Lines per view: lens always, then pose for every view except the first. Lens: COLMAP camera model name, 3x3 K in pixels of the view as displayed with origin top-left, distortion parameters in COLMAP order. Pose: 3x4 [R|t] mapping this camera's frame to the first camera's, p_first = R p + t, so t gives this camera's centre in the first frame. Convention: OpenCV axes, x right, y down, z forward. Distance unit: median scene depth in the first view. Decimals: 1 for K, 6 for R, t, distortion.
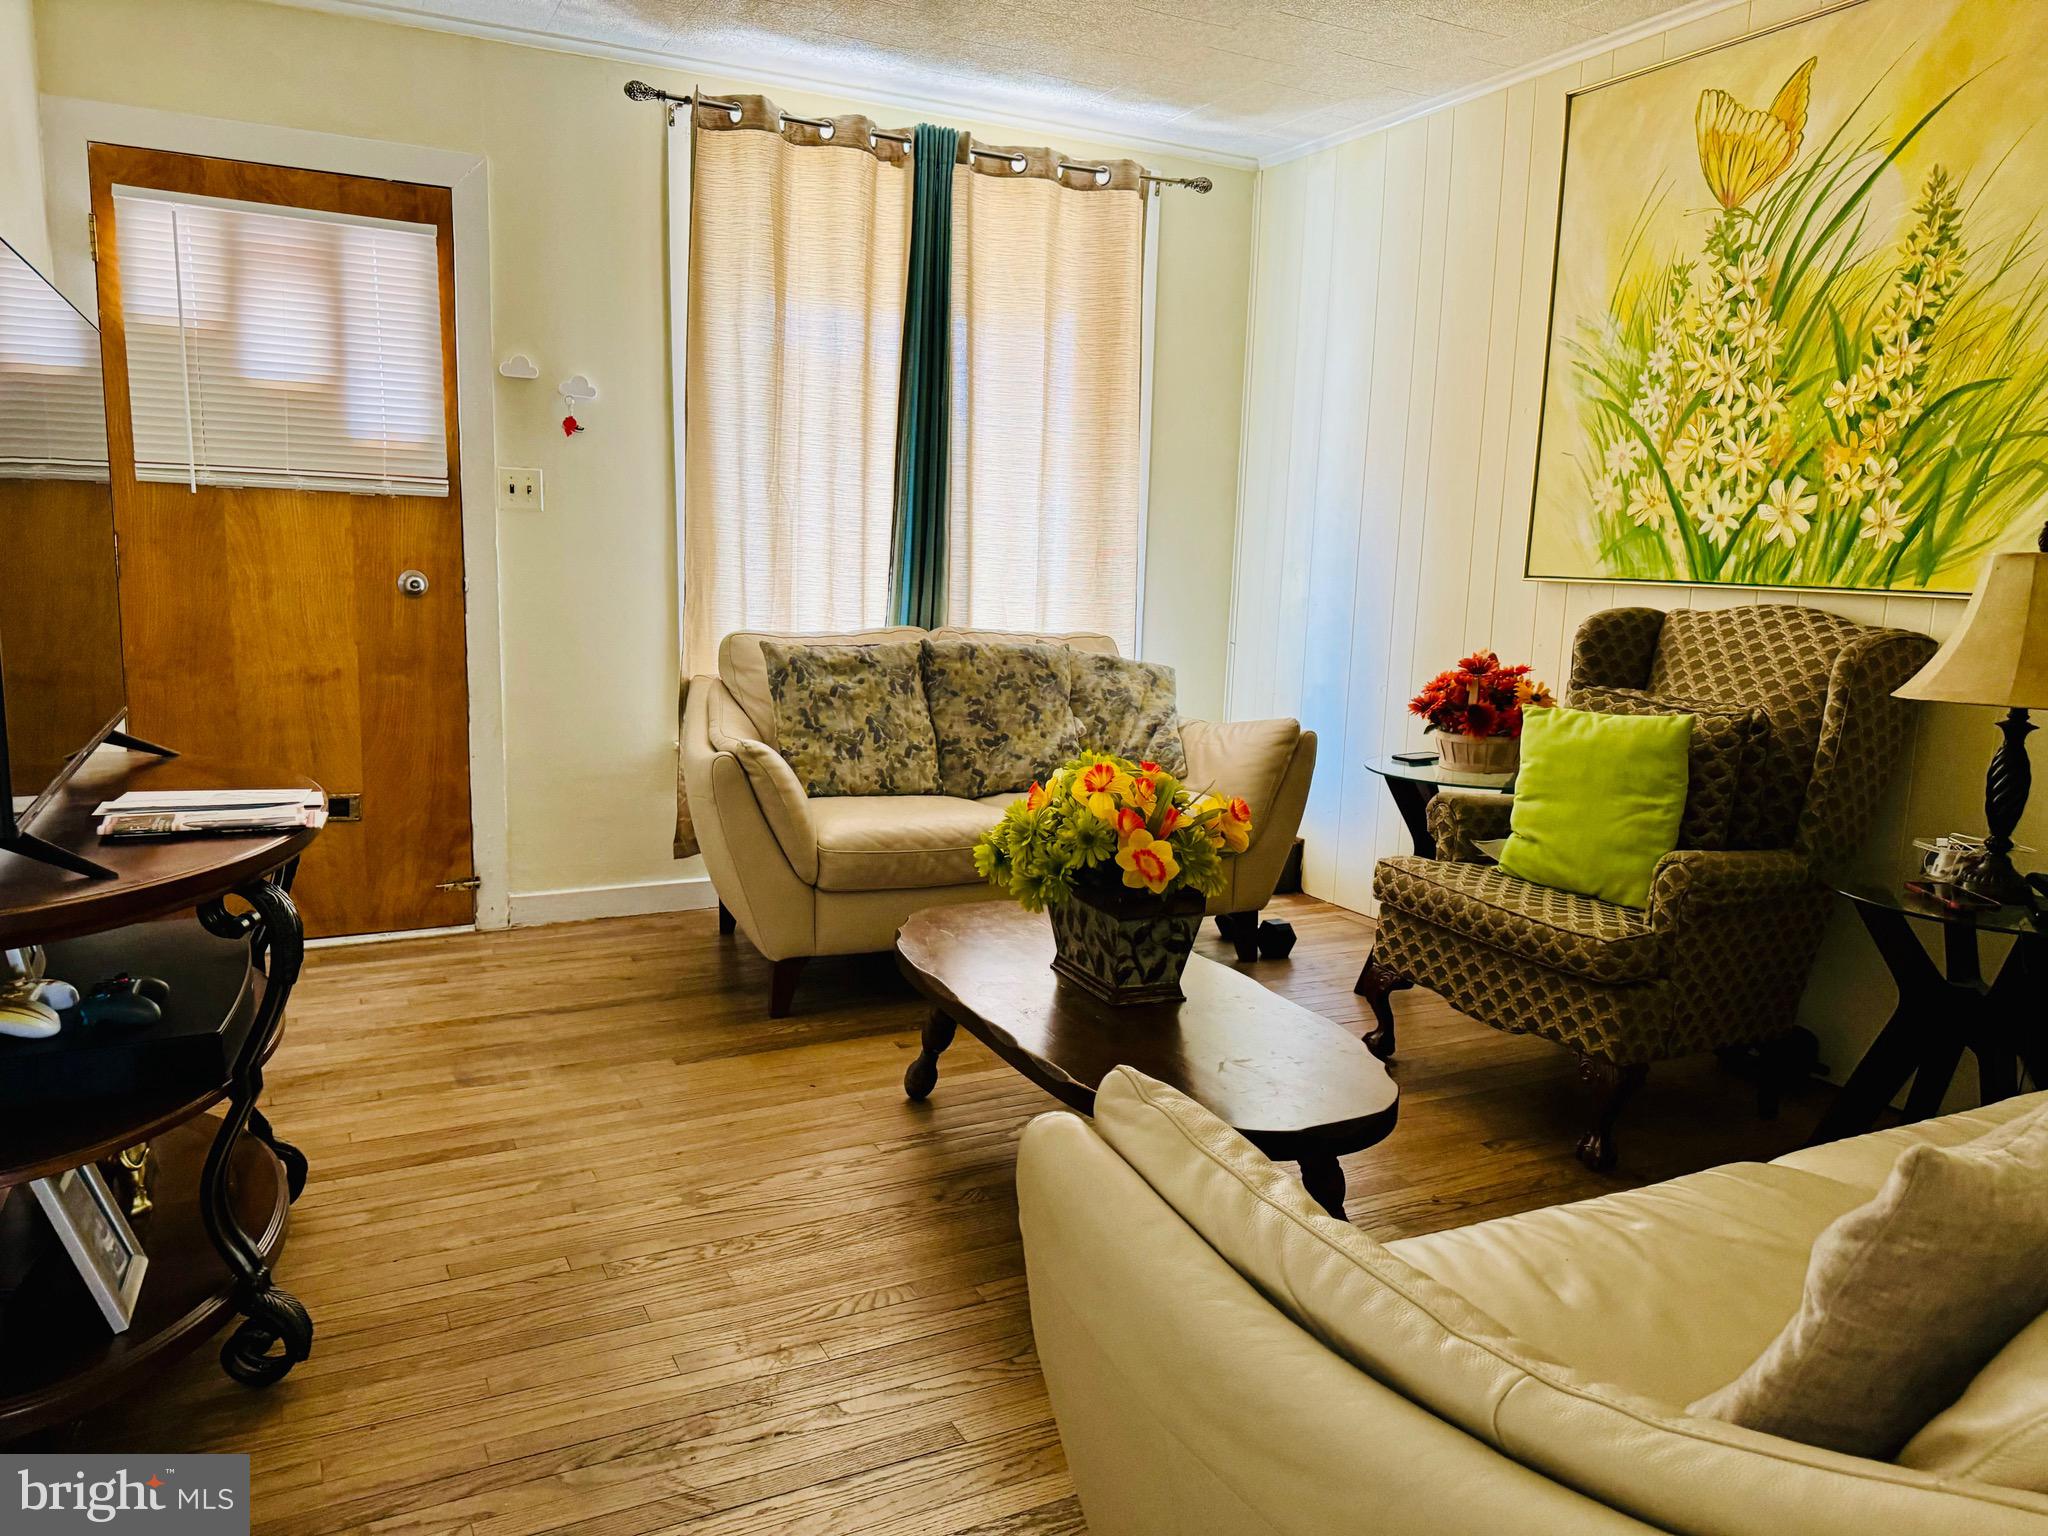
lens RADIAL K [[1461.5, 0, 1024.0], [0, 1461.5, 768.0], [0, 0, 1]] dist [0.069938, -0.070291]
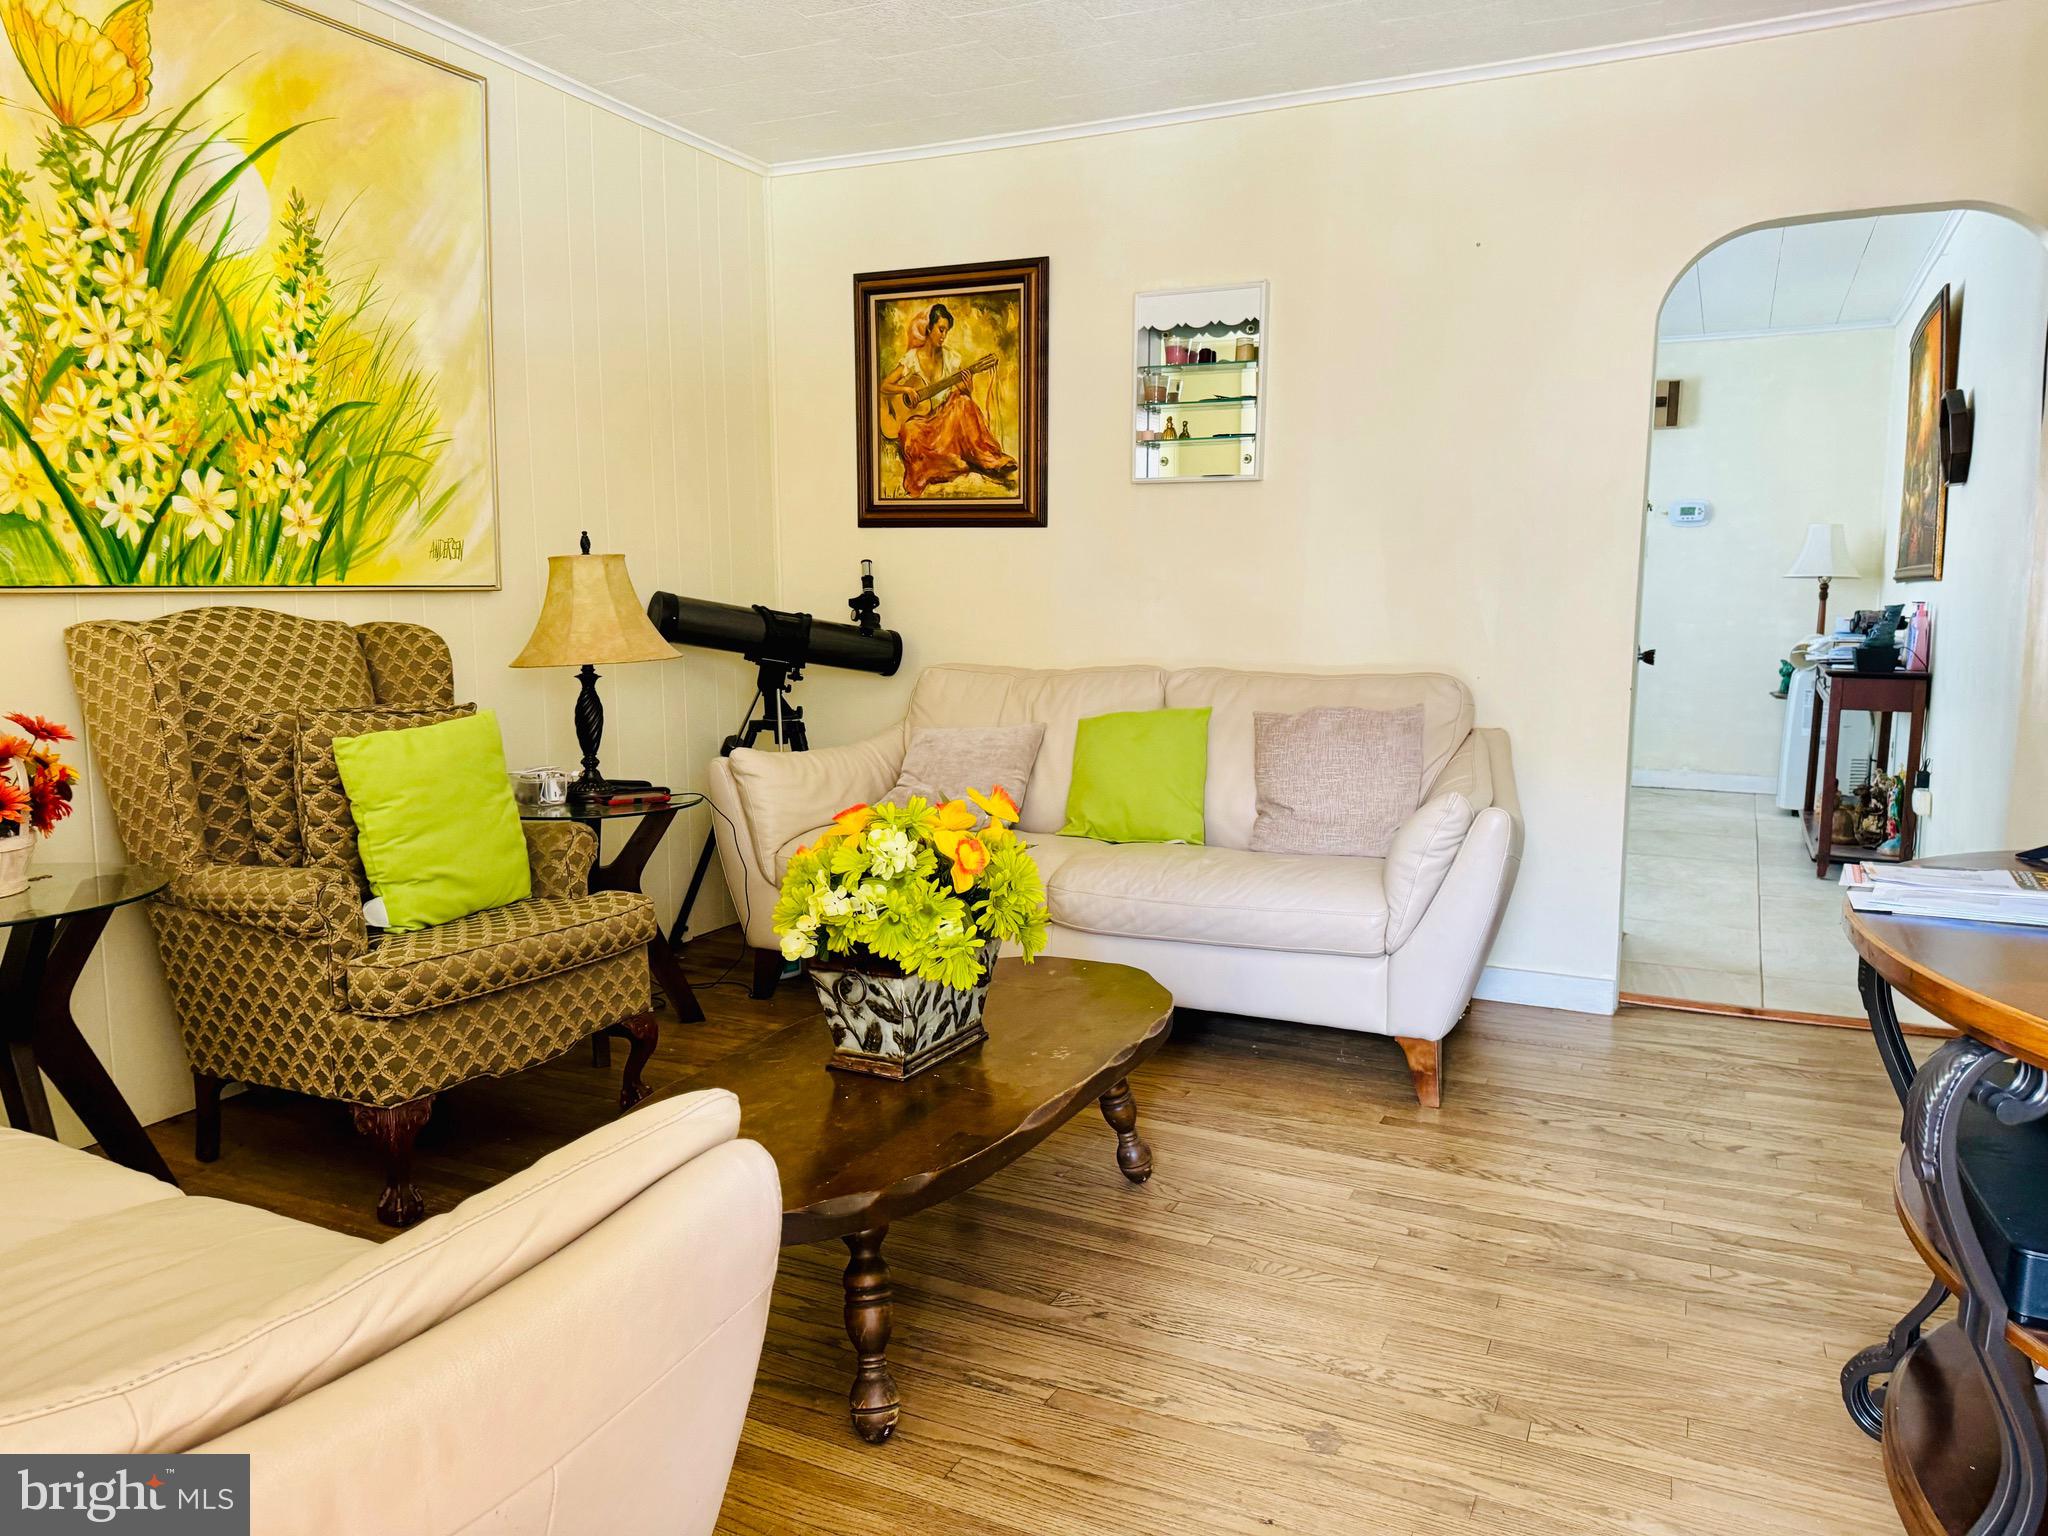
lens RADIAL K [[1461.5, 0, 1024.0], [0, 1461.5, 768.0], [0, 0, 1]] dist [0.069938, -0.070291]
pose [[-0.626231, -0.124449, 0.769641, -0.541248], [0.105667, 0.964521, 0.241938, -0.188606], [-0.772444, 0.232835, -0.590862, 1.212521]]
